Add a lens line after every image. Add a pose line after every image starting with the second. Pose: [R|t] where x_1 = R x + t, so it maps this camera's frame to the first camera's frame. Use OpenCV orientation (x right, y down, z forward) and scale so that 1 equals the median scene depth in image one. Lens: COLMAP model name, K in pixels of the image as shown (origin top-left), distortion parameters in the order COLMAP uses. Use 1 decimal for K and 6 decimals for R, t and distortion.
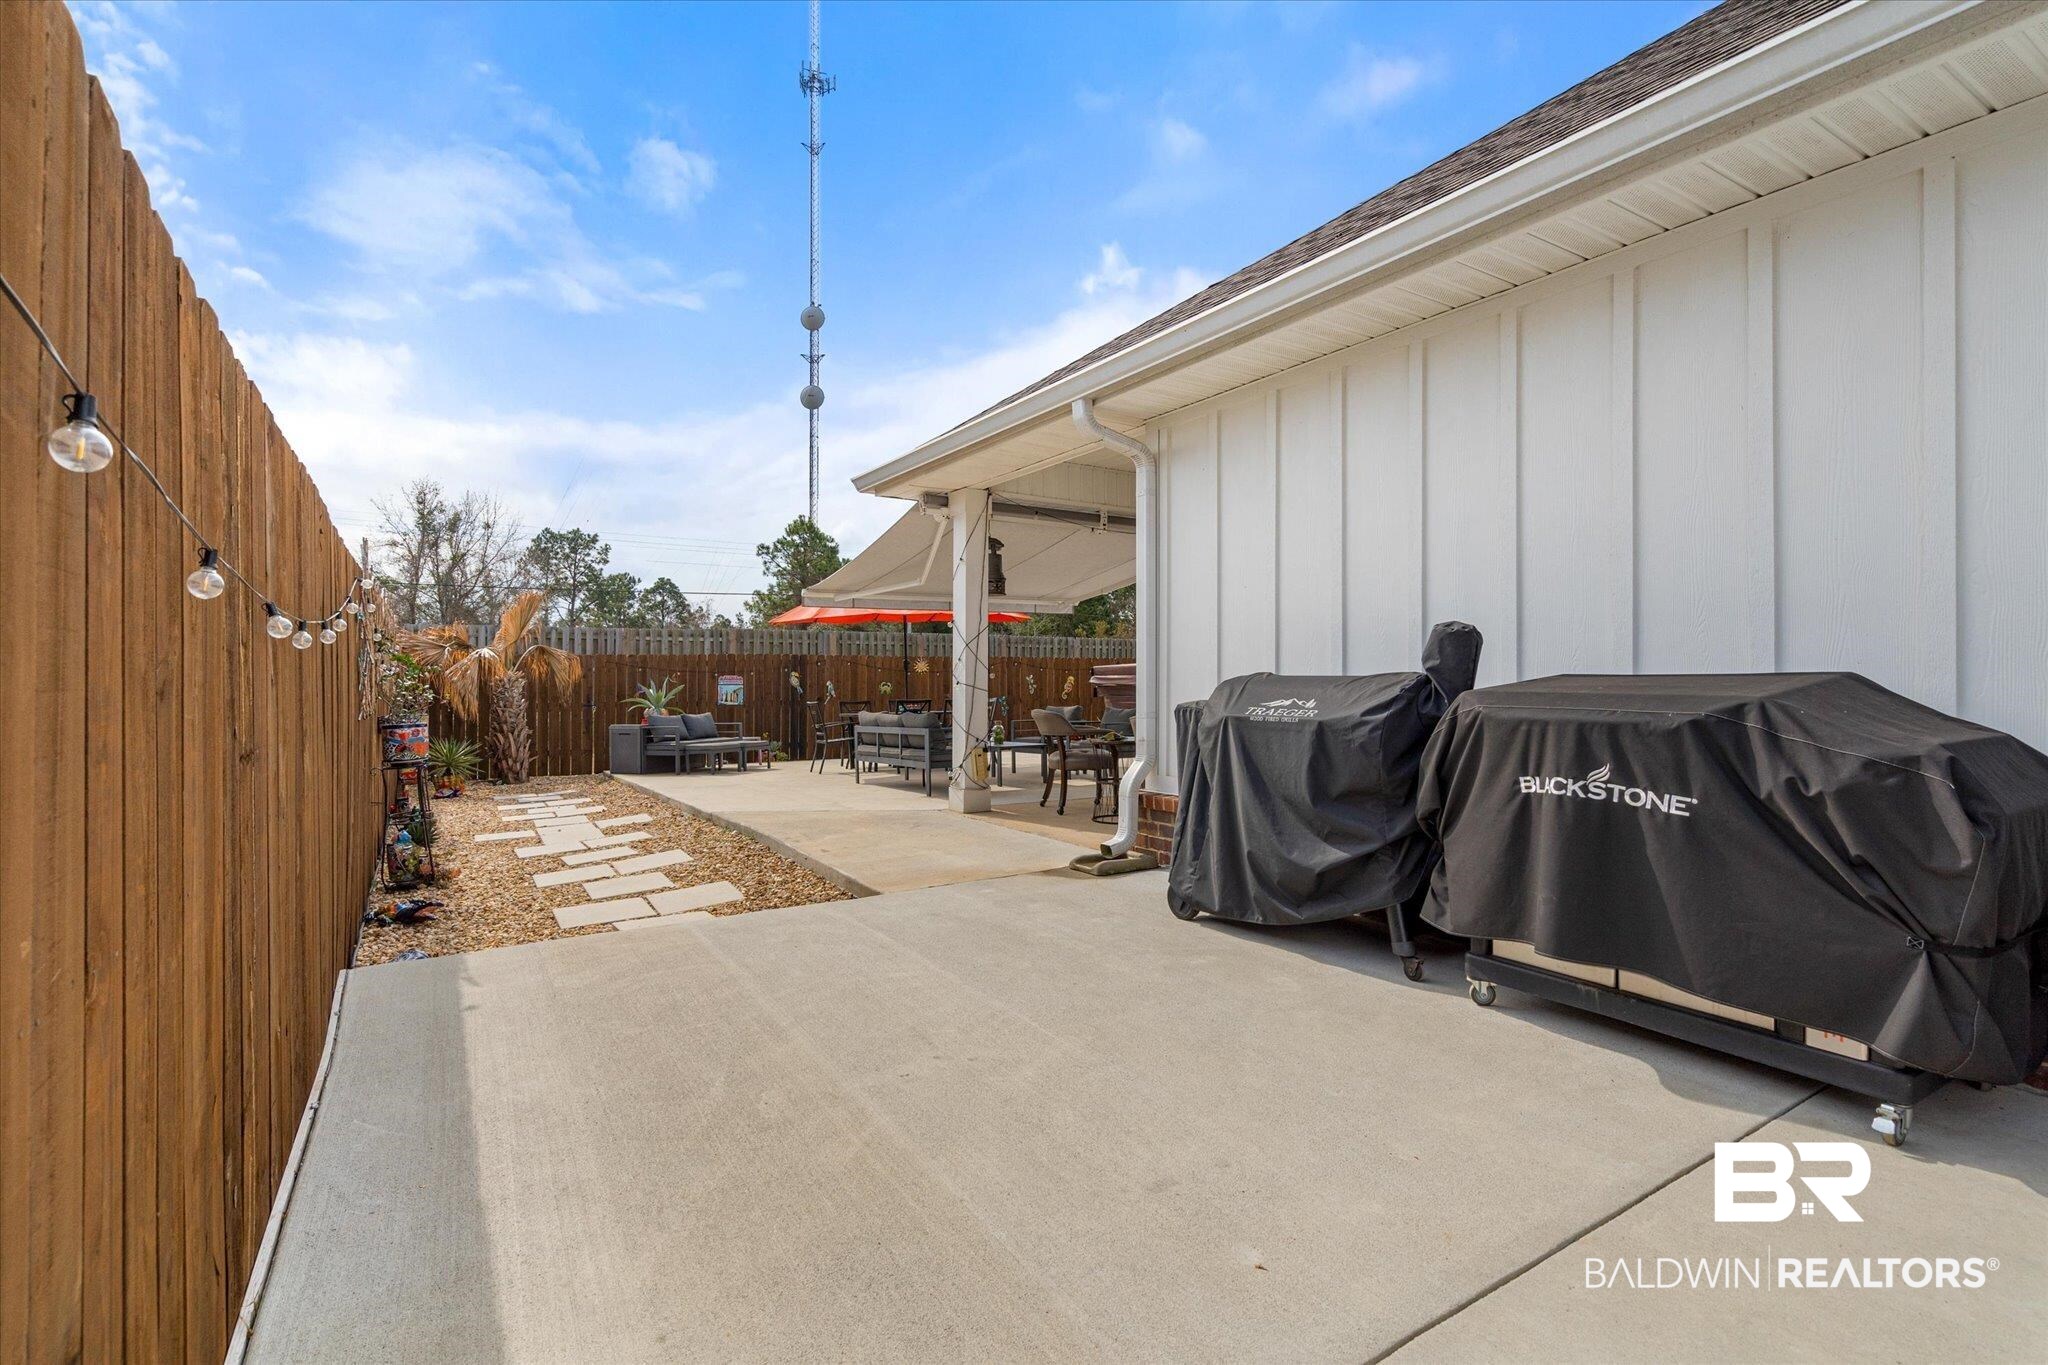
lens RADIAL K [[941.3, 0, 1018.0], [0, 941.3, 684.7], [0, 0, 1]] dist [0.001960, 0.000429]
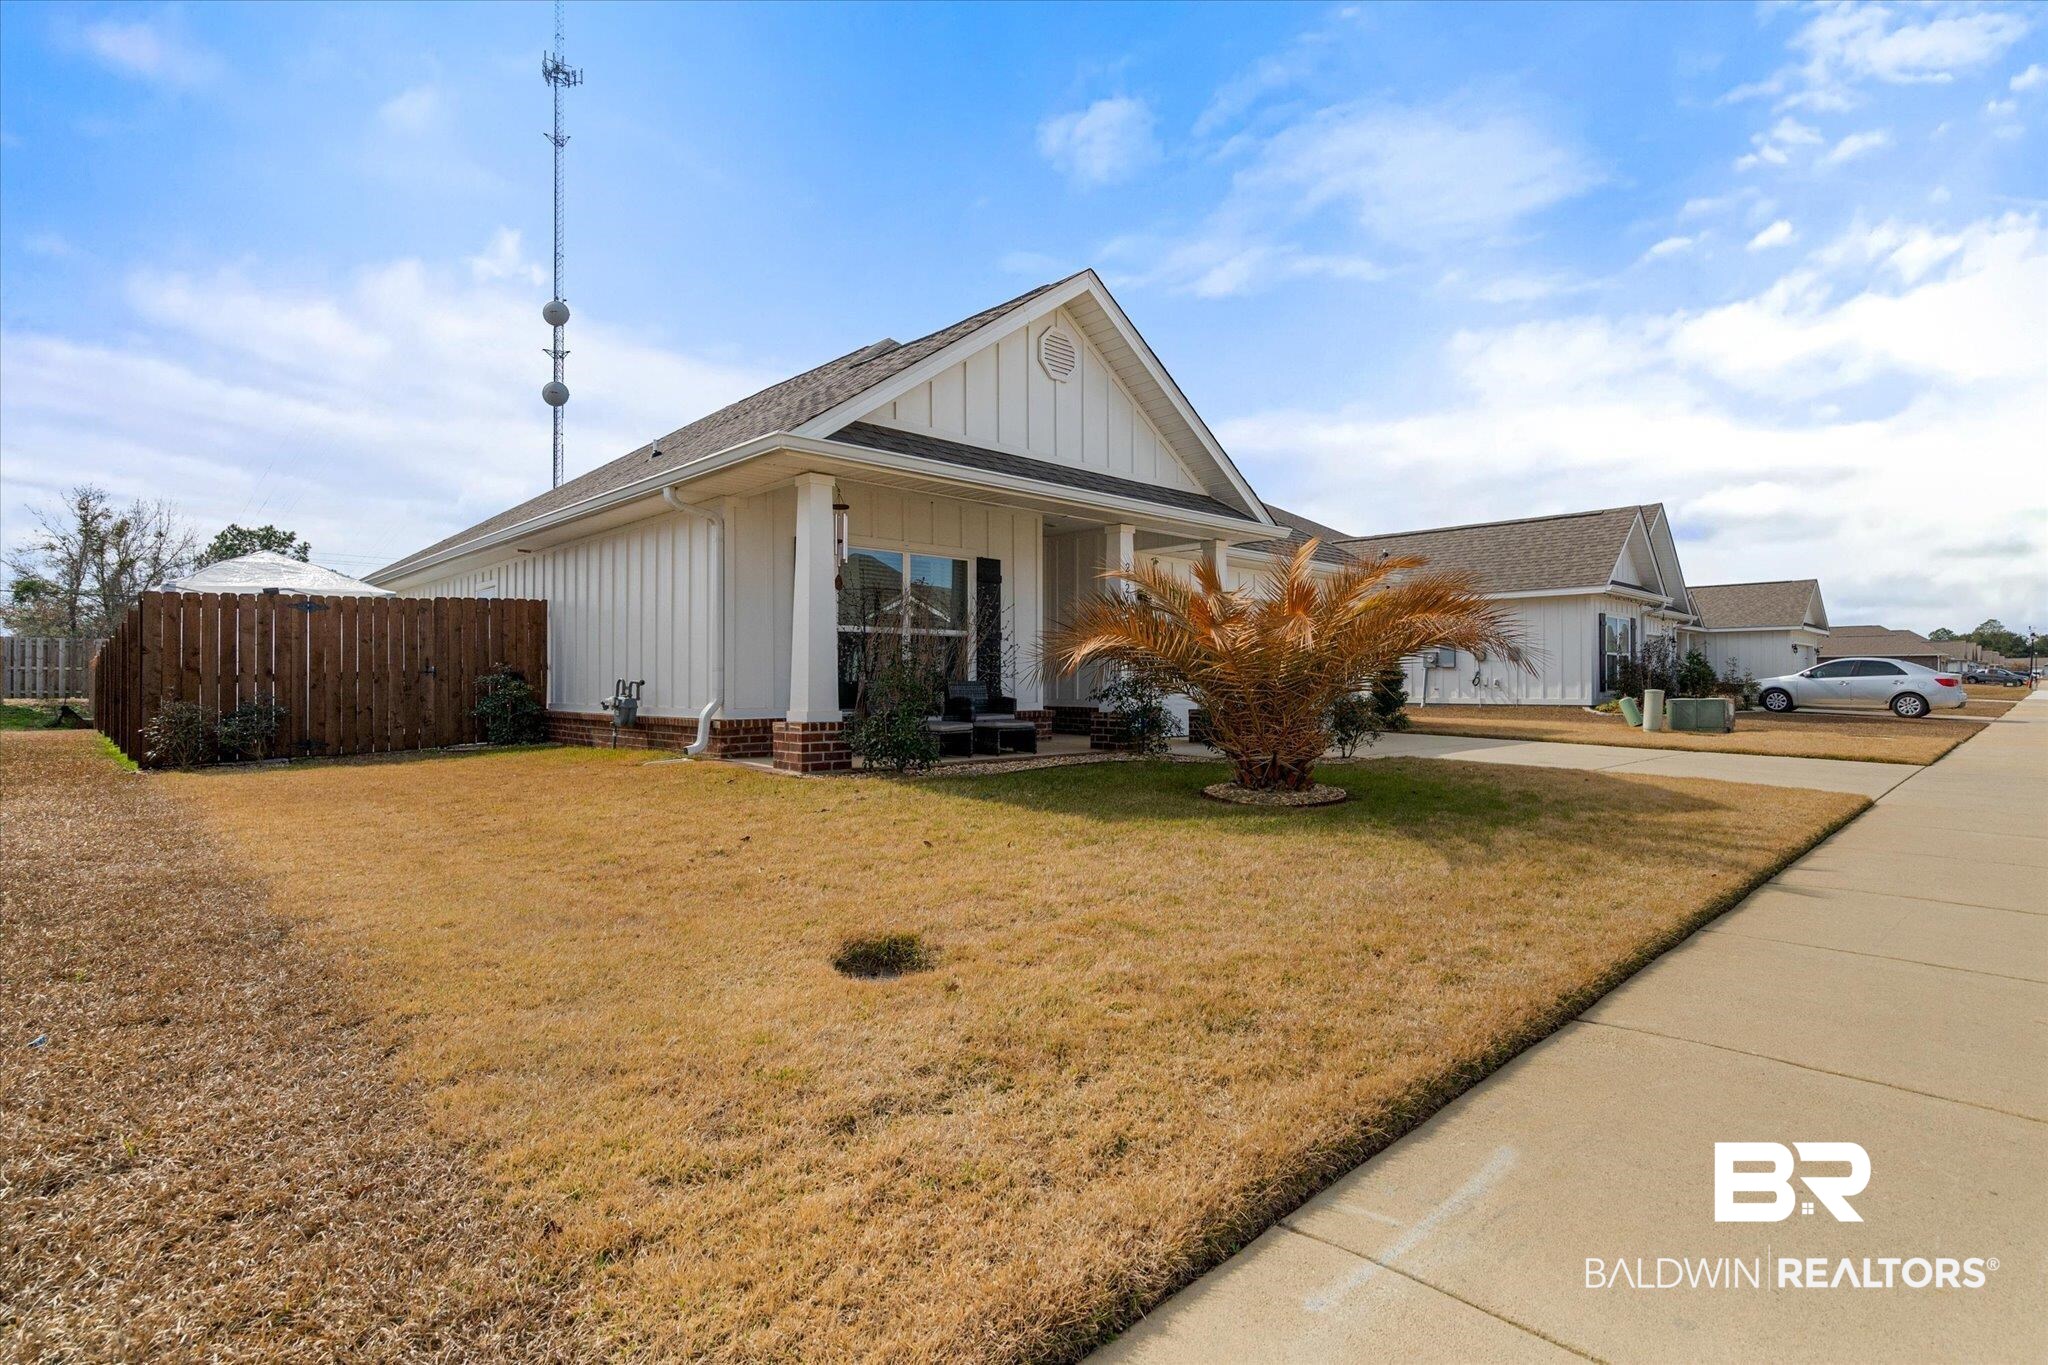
lens RADIAL K [[943.2, 0, 1026.9], [0, 943.2, 689.8], [0, 0, 1]] dist [0.003454, 0.000115]
pose [[0.973980, 0.006105, 0.226553, 0.131013], [-0.006092, 0.999981, -0.000756, -0.001154], [-0.226553, -0.000644, 0.973999, -0.230313]]
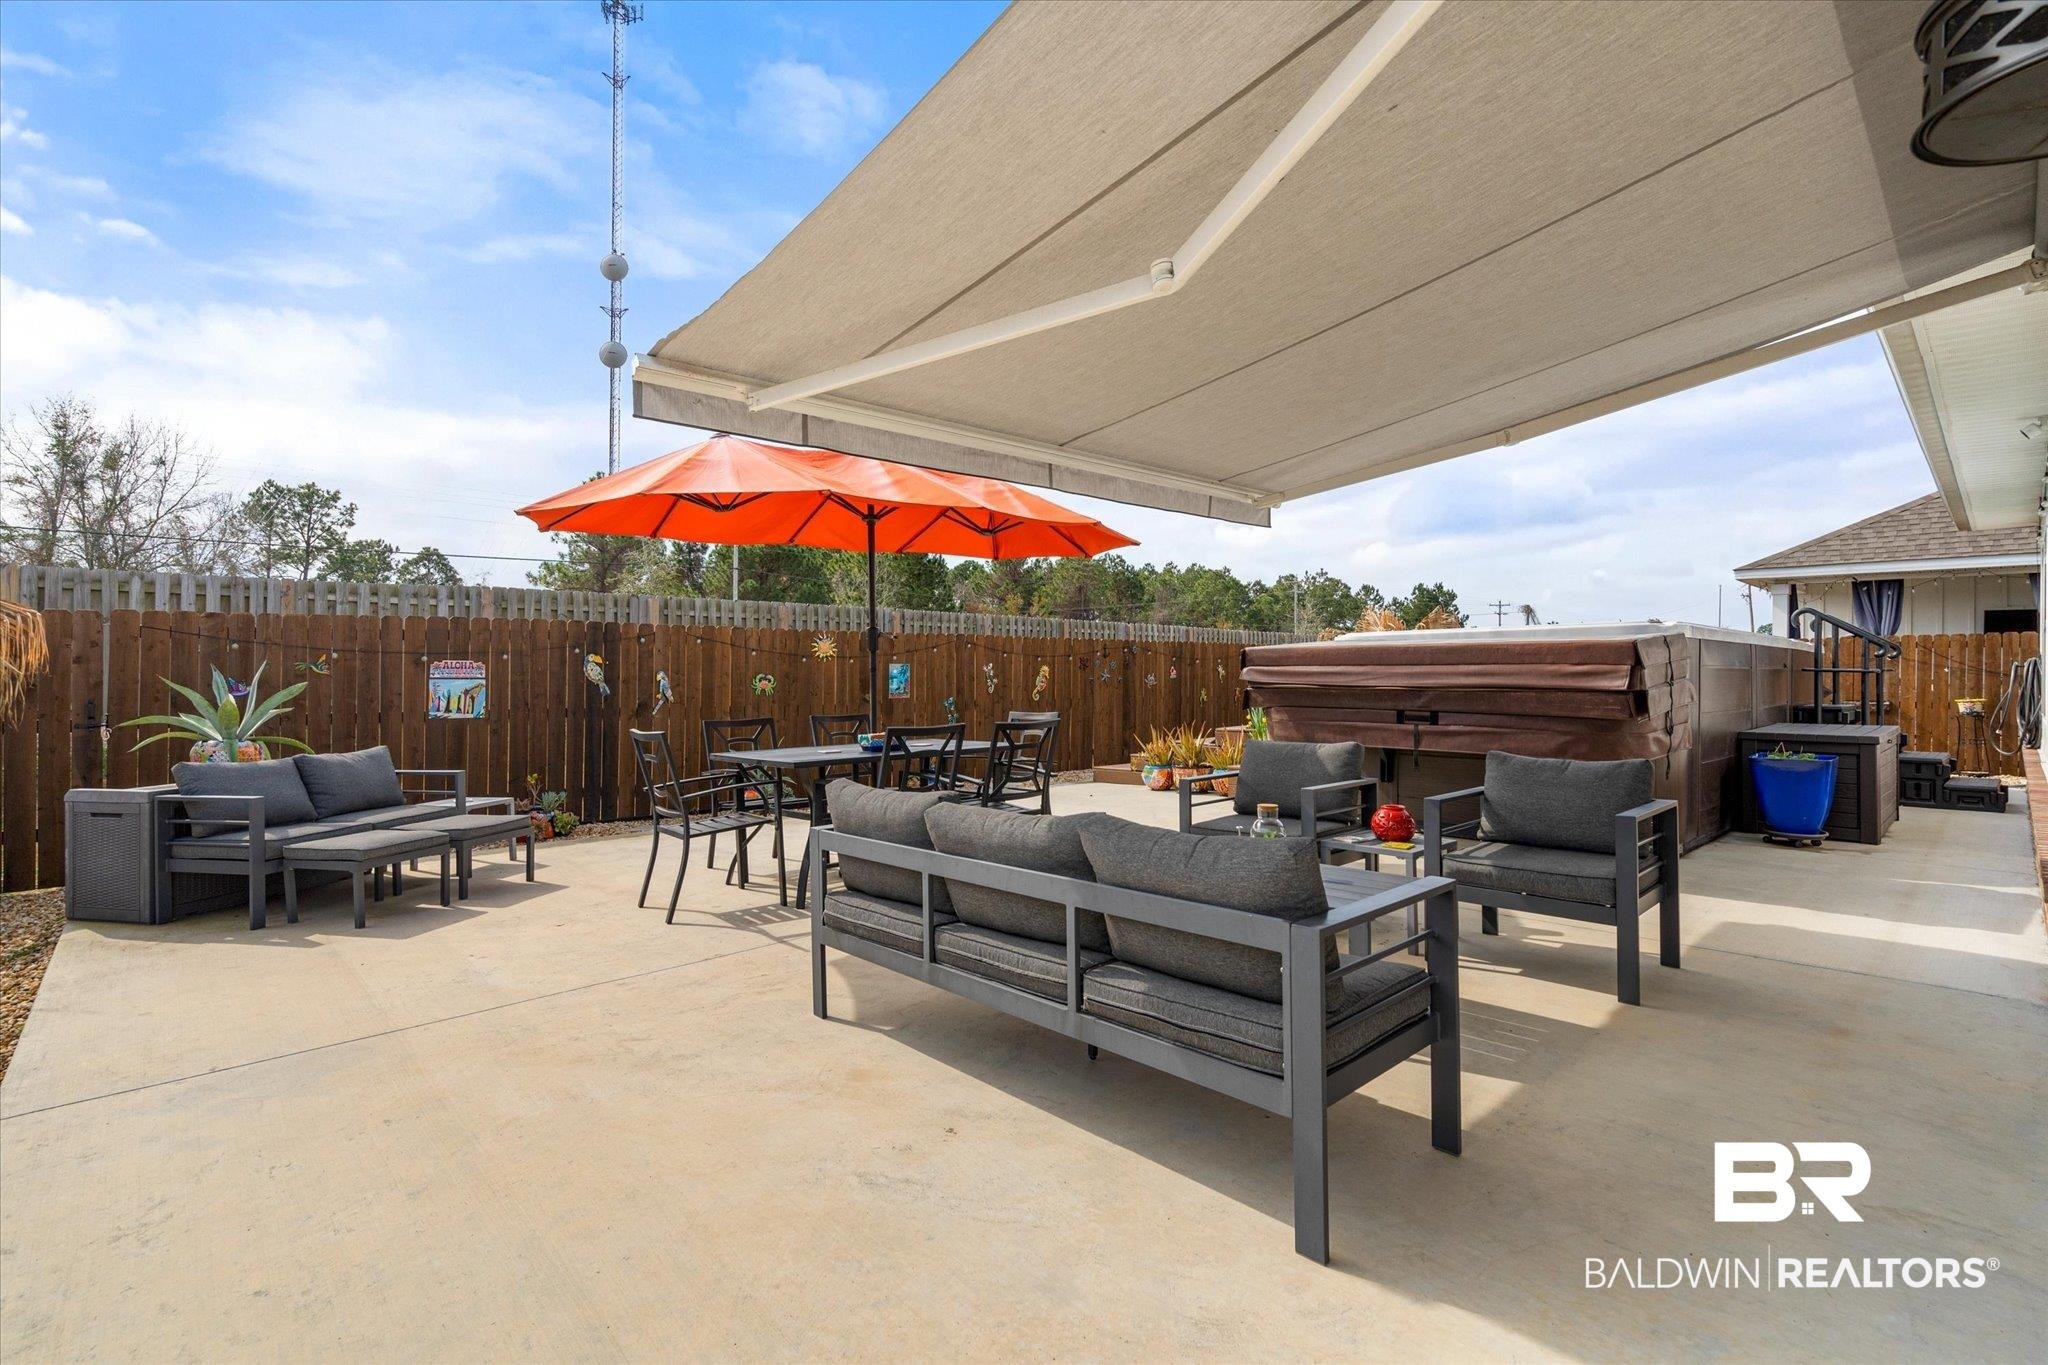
lens RADIAL K [[943.5, 0, 1024.9], [0, 943.5, 674.2], [0, 0, 1]] dist [-0.003045, -0.000819]
pose [[0.980261, 0.005235, 0.197638, -0.026793], [-0.005456, 0.999985, 0.000569, -0.001038], [-0.197632, -0.001636, 0.980275, 0.110811]]
